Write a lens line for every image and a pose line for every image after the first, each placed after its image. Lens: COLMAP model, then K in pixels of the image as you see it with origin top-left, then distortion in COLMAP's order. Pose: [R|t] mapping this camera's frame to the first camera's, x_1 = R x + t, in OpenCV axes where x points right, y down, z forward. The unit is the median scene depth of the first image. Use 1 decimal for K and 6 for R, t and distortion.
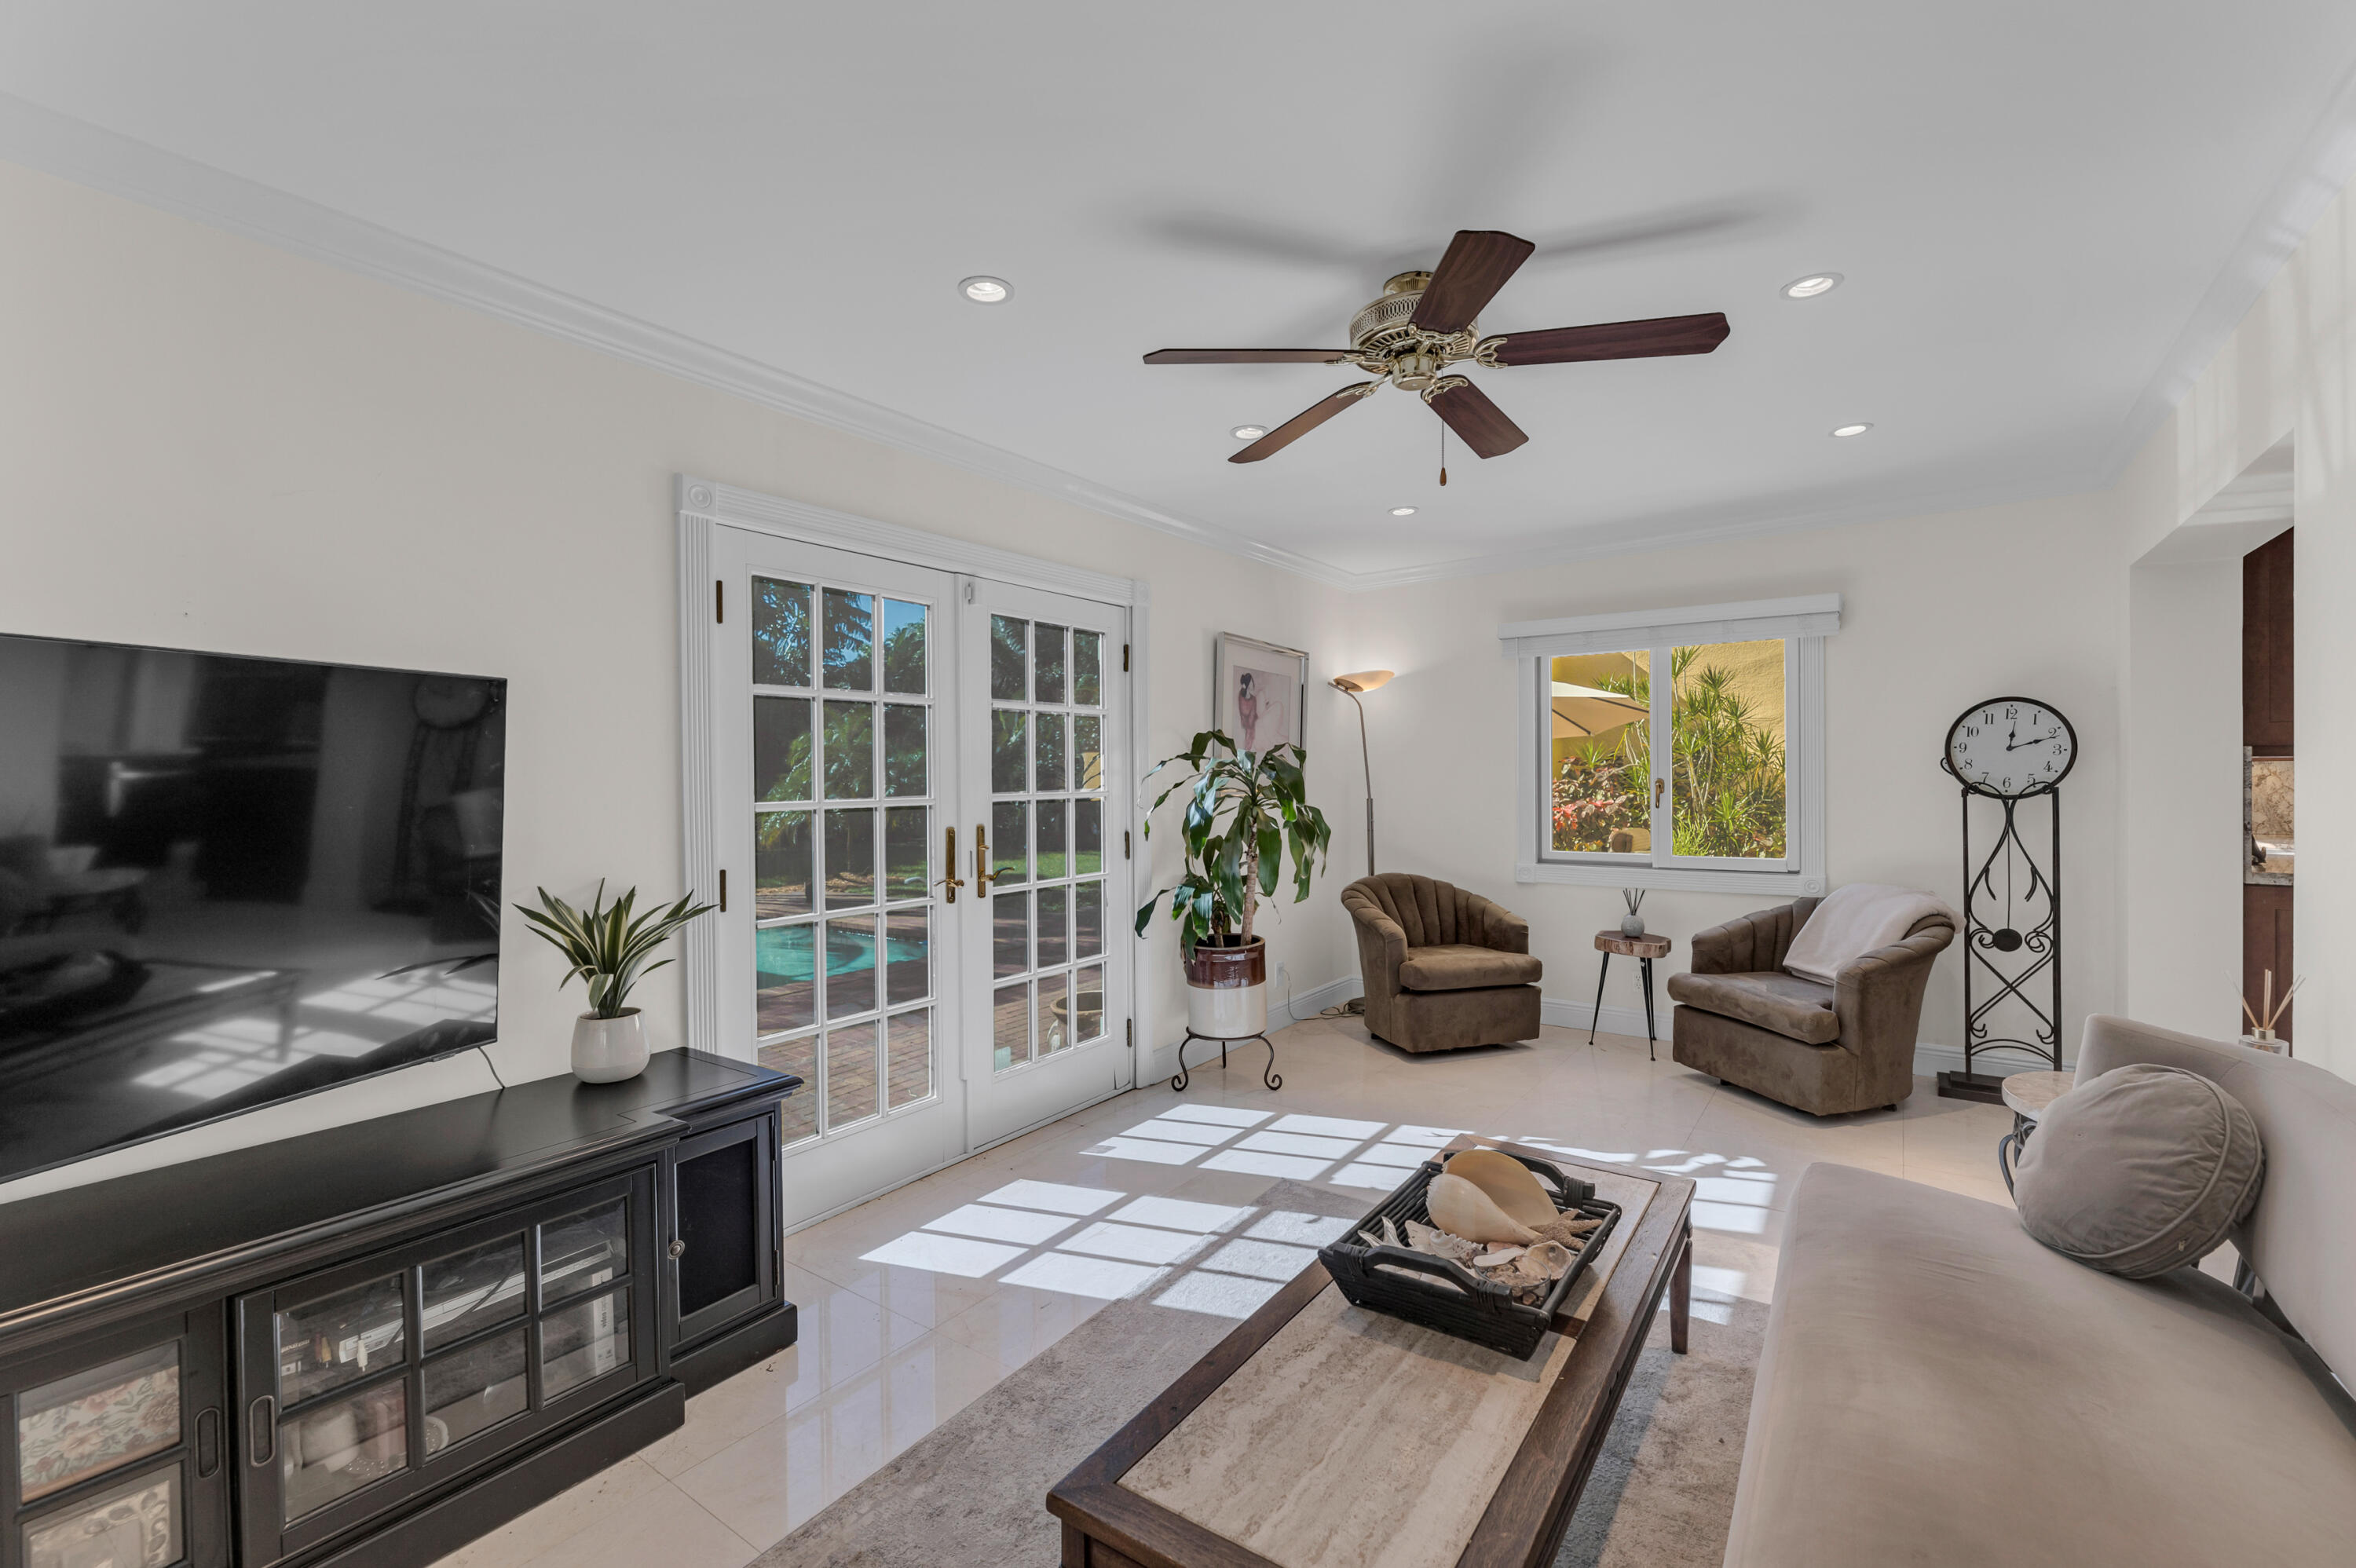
lens RADIAL K [[1001.4, 0, 1188.7], [0, 1001.4, 780.6], [0, 0, 1]] dist [-0.001805, -0.000234]
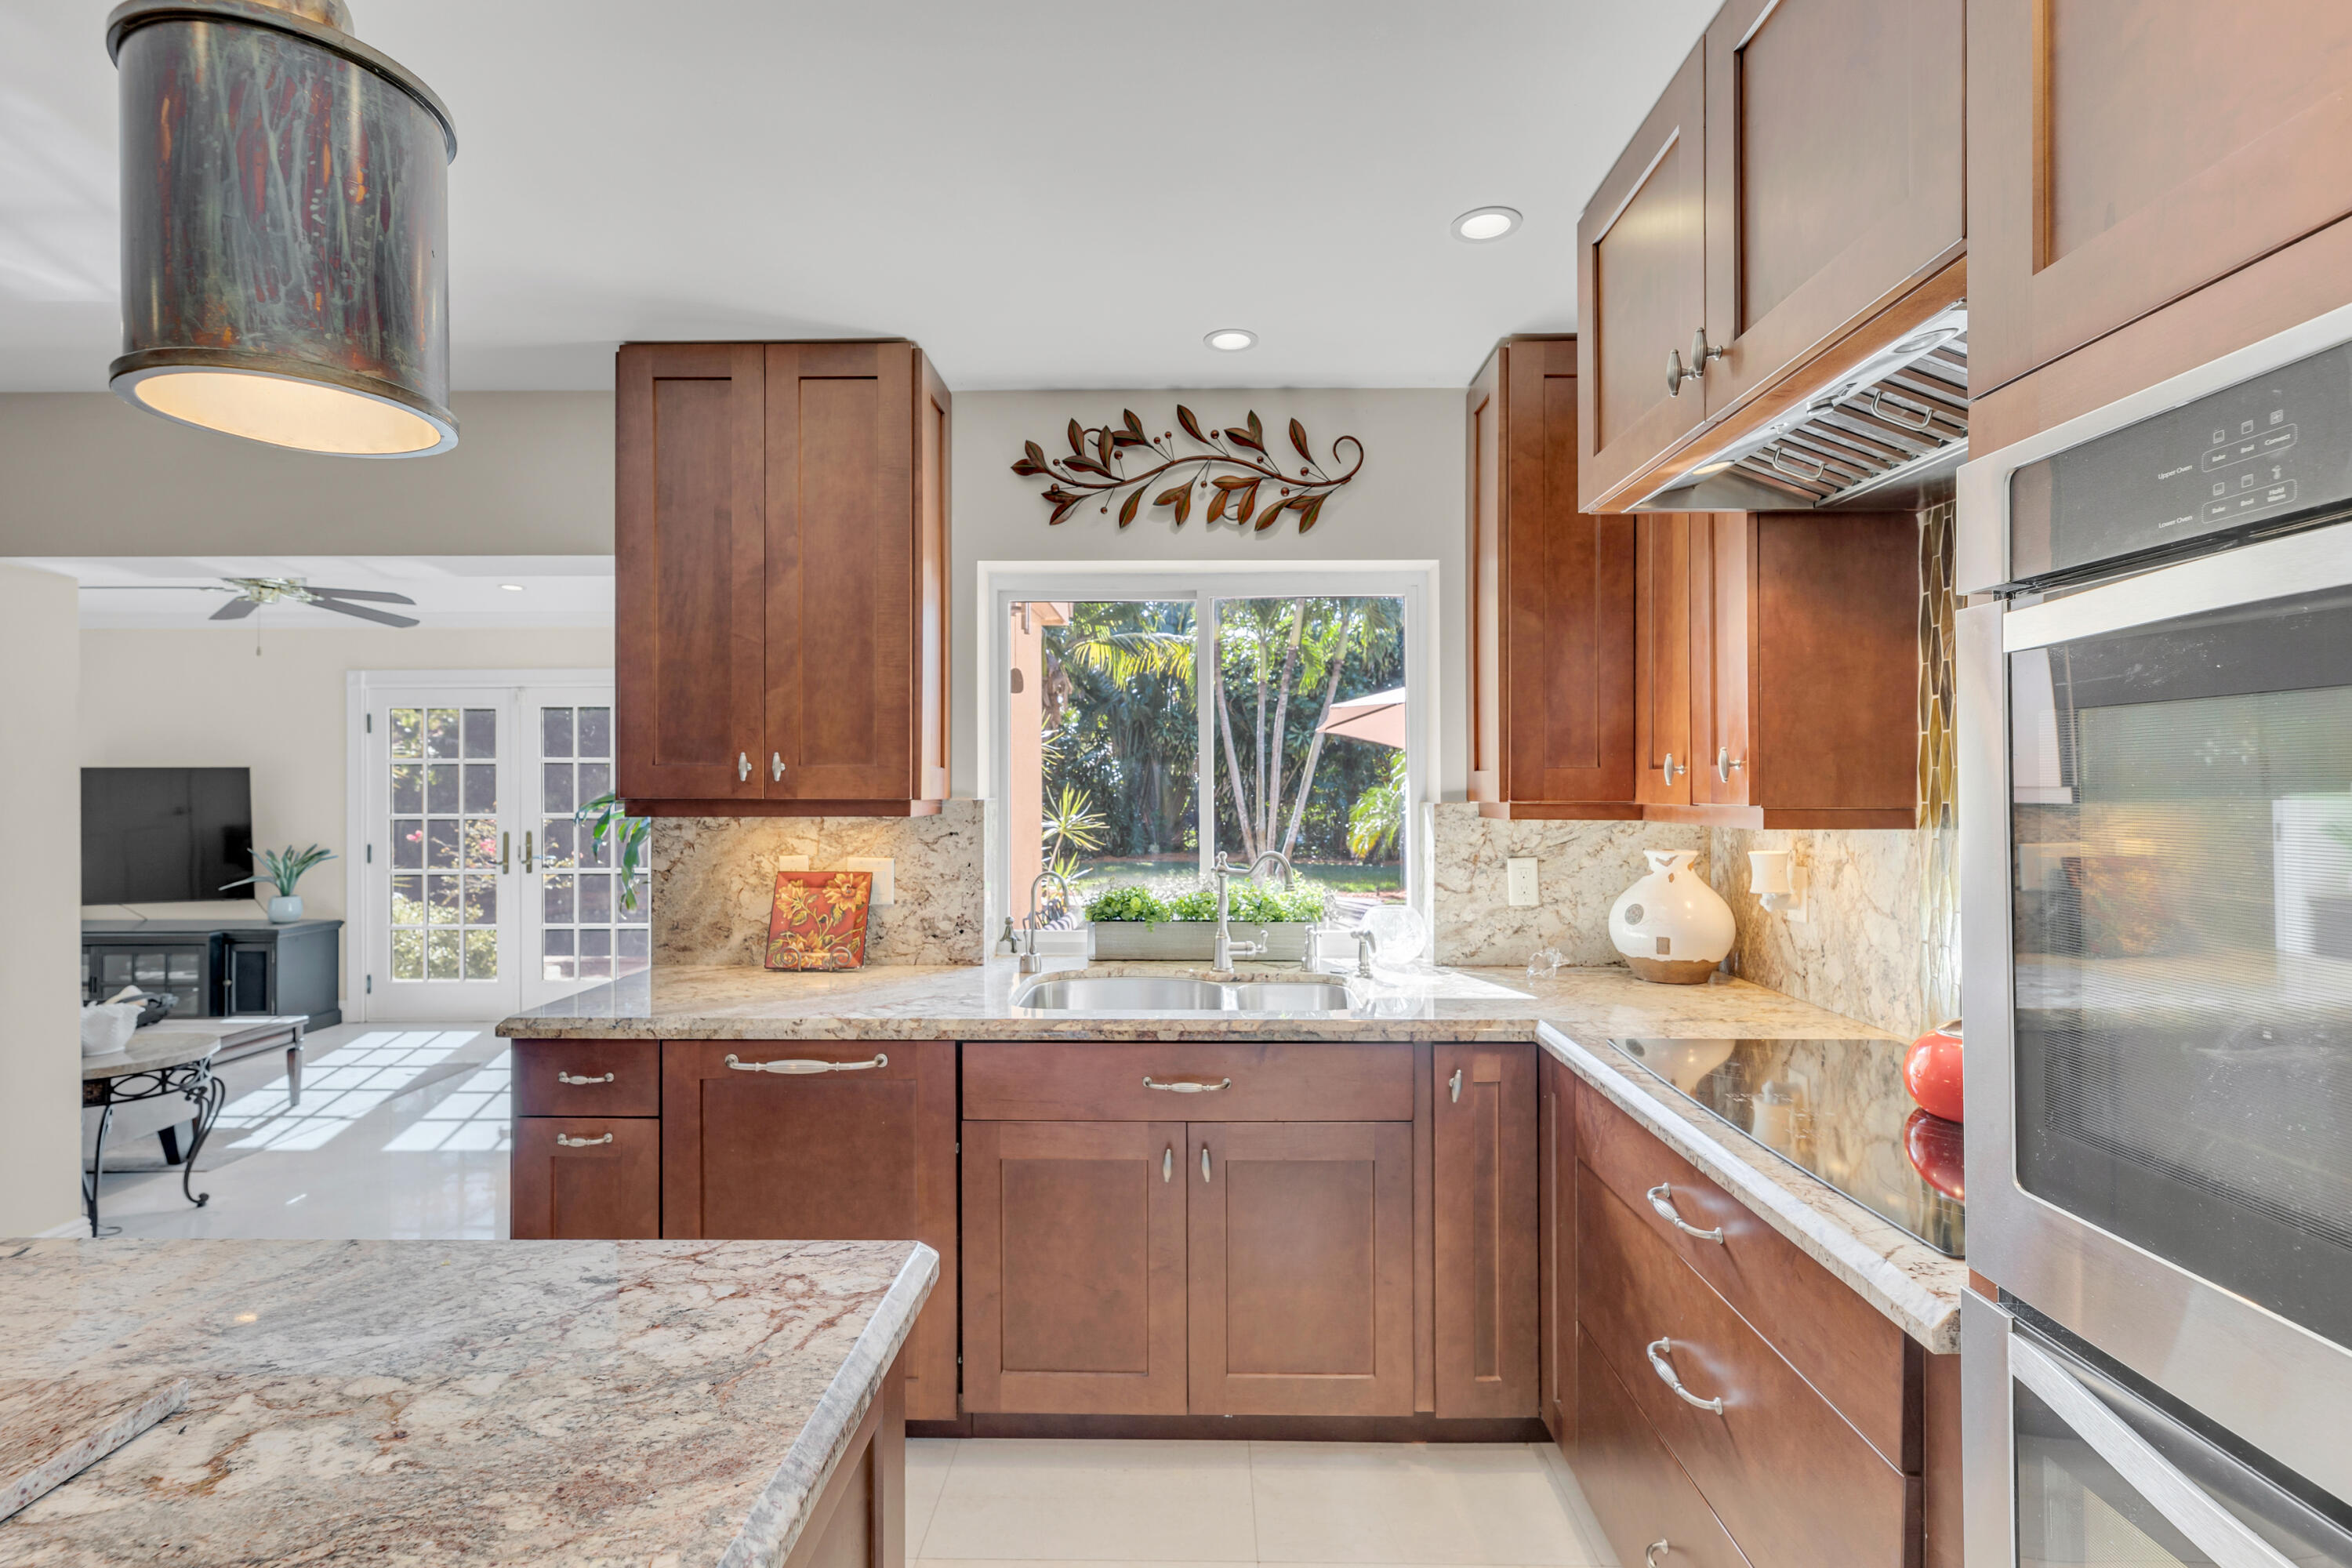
lens RADIAL K [[1091.8, 0, 1182.8], [0, 1091.8, 782.6], [0, 0, 1]] dist [0.000147, 0.000130]
pose [[0.571142, 0.007277, -0.820819, 1.778393], [-0.007257, 0.999966, 0.003816, -0.048323], [0.820819, 0.003777, 0.571175, 0.766870]]
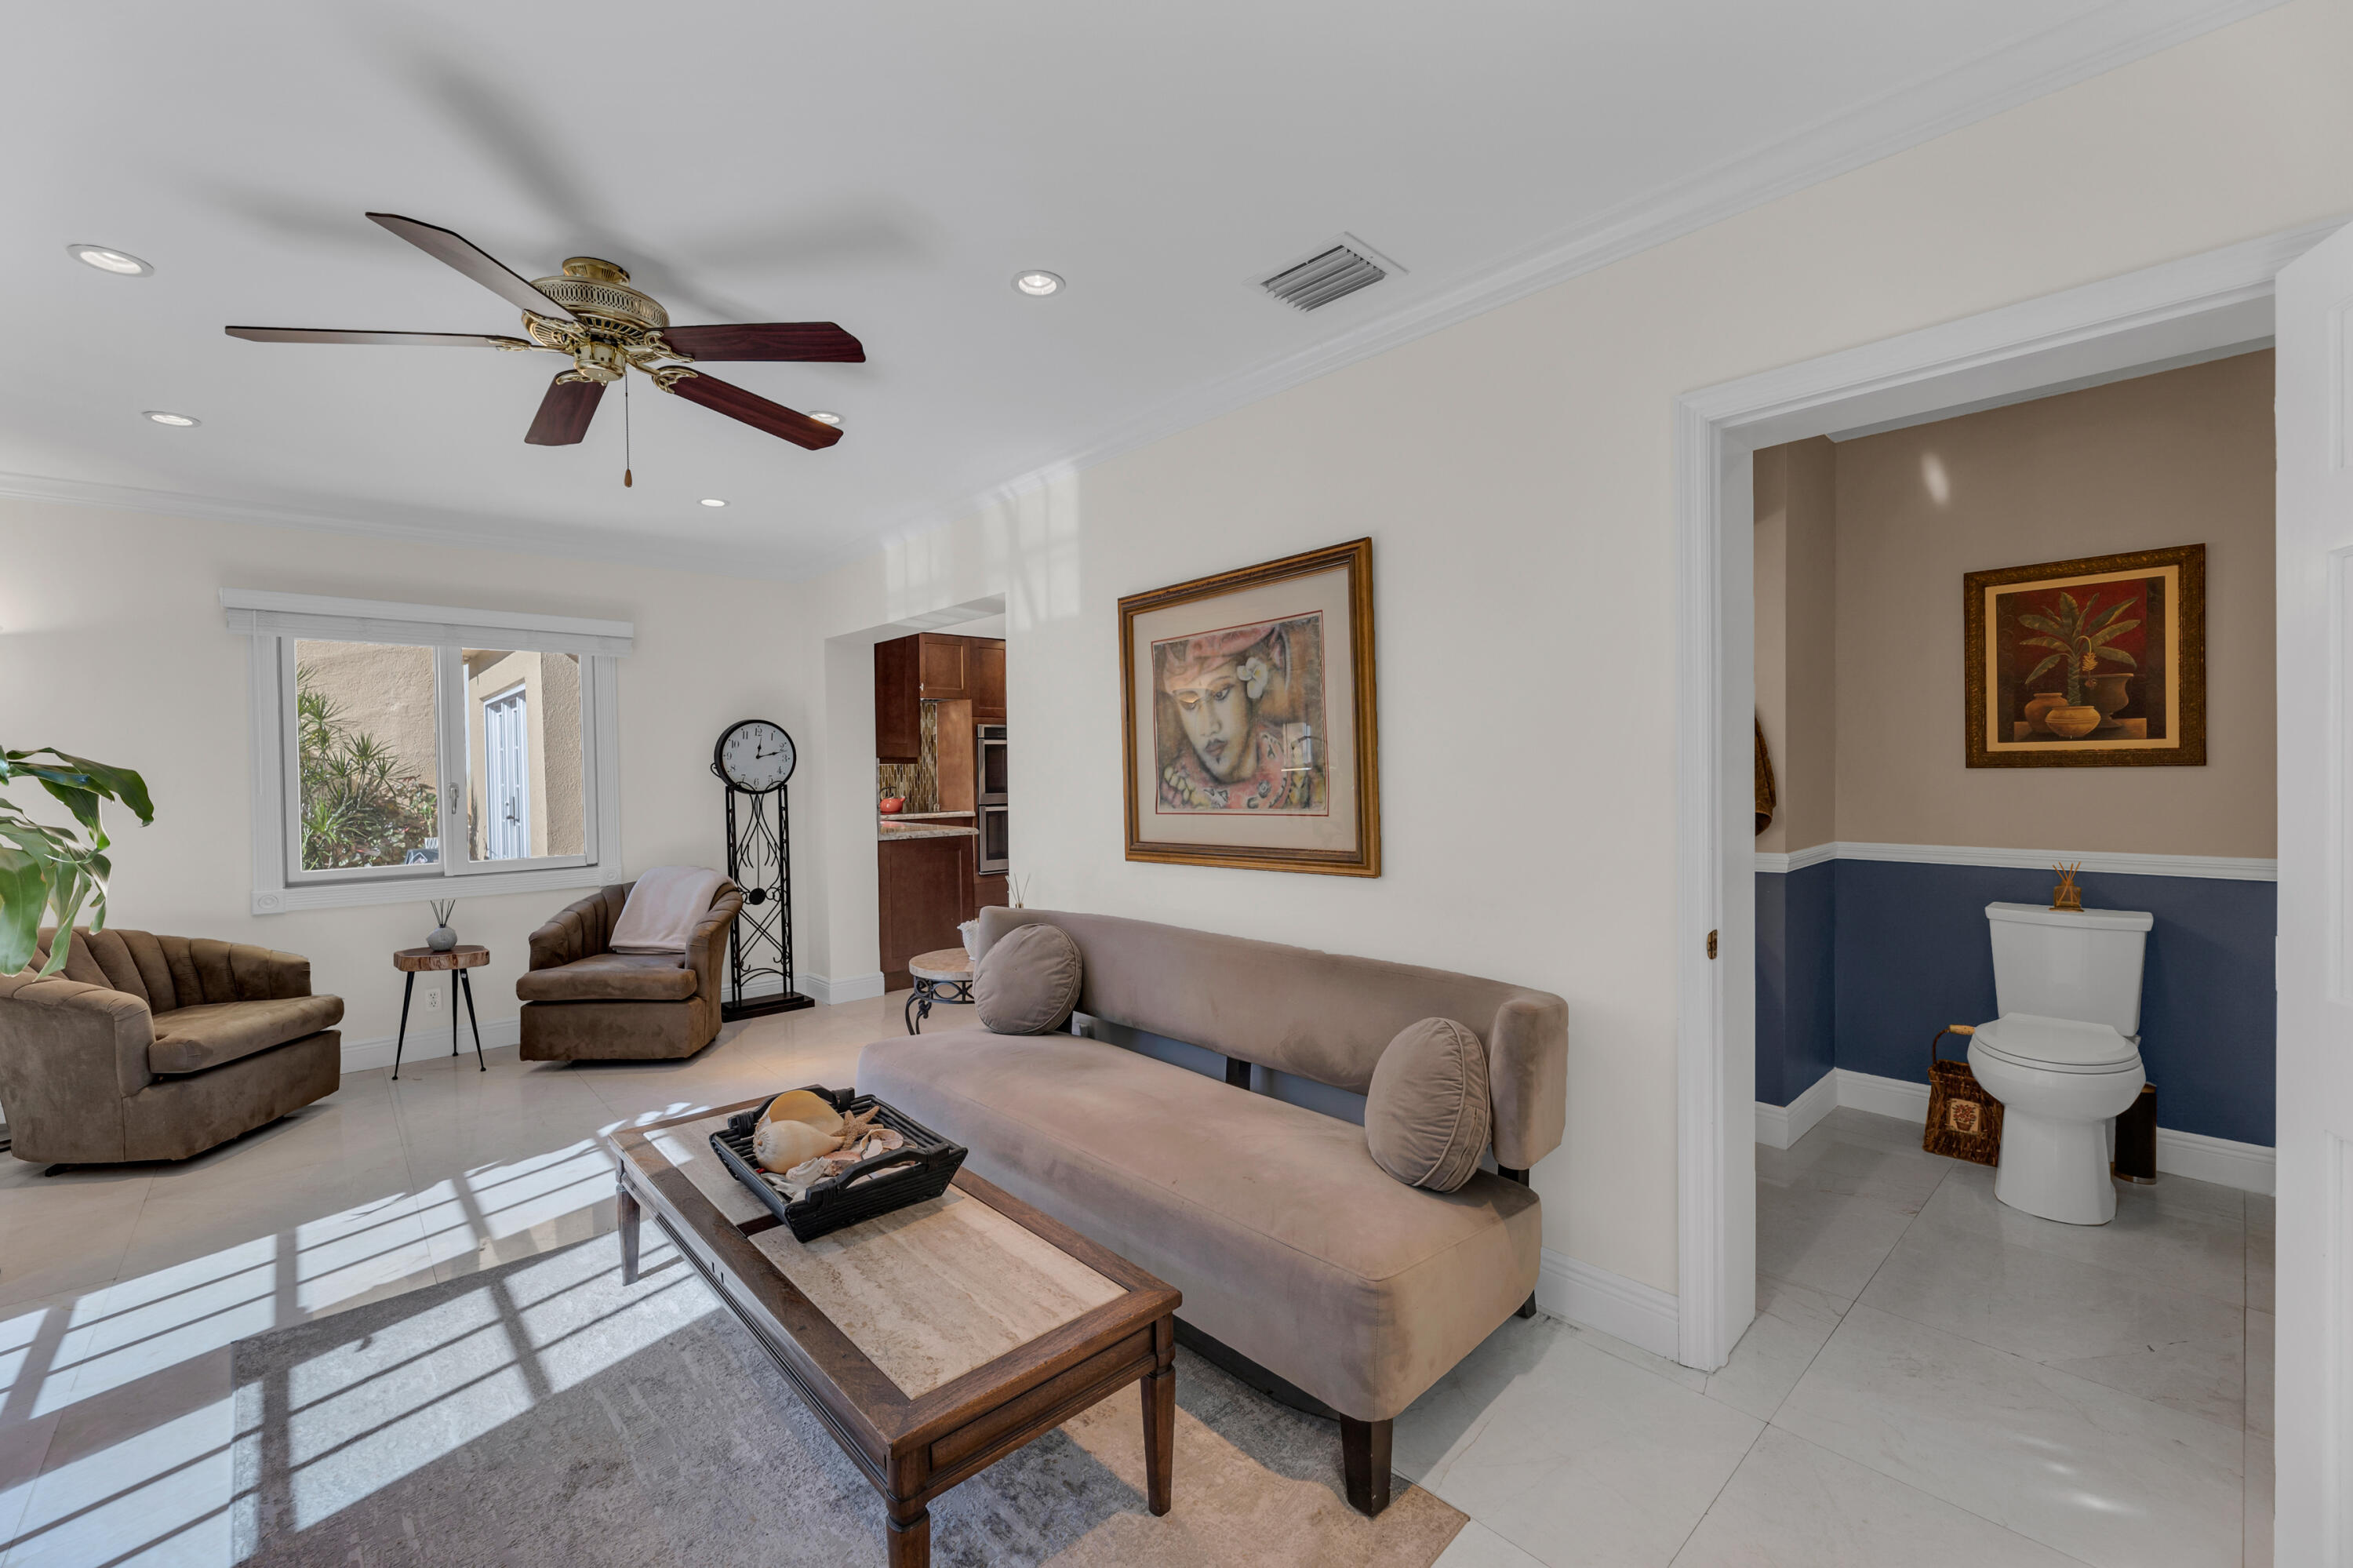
lens RADIAL K [[960.5, 0, 1173.2], [0, 960.5, 784.0], [0, 0, 1]] dist [-0.001243, -0.000169]
pose [[0.211697, -0.011846, 0.977263, -0.358229], [0.016763, 0.999823, 0.008489, 0.003310], [-0.977191, 0.014585, 0.211859, 0.162669]]
